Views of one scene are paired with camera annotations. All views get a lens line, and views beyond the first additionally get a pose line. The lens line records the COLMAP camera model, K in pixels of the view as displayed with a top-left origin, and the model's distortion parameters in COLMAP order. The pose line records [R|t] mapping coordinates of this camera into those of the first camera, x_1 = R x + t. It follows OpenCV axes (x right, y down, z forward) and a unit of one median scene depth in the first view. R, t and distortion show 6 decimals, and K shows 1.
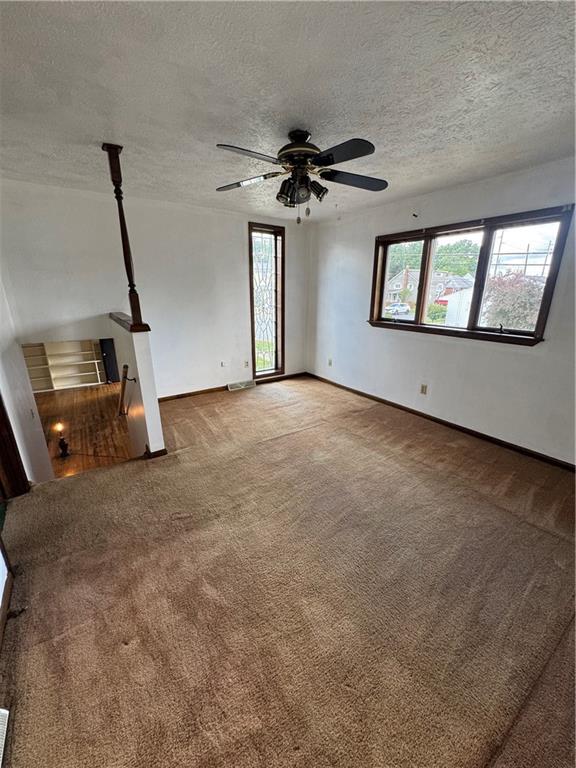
lens RADIAL K [[307.4, 0, 286.5], [0, 307.4, 387.9], [0, 0, 1]] dist [-0.003747, -0.000662]
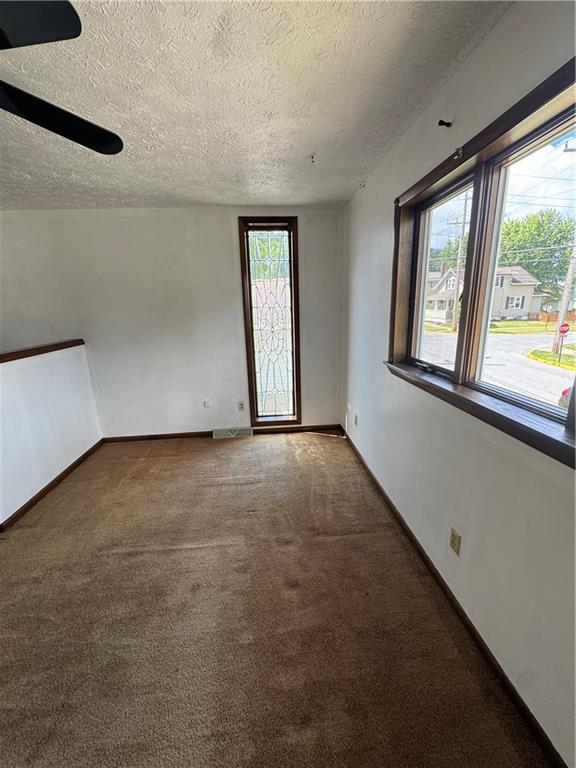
lens RADIAL K [[307.4, 0, 285.7], [0, 307.4, 384.5], [0, 0, 1]] dist [-0.003747, -0.000662]
pose [[0.863186, 0.092657, -0.496312, 0.339778], [-0.118119, 0.992796, -0.020087, -0.130409], [0.490875, 0.075963, 0.867912, 0.408150]]
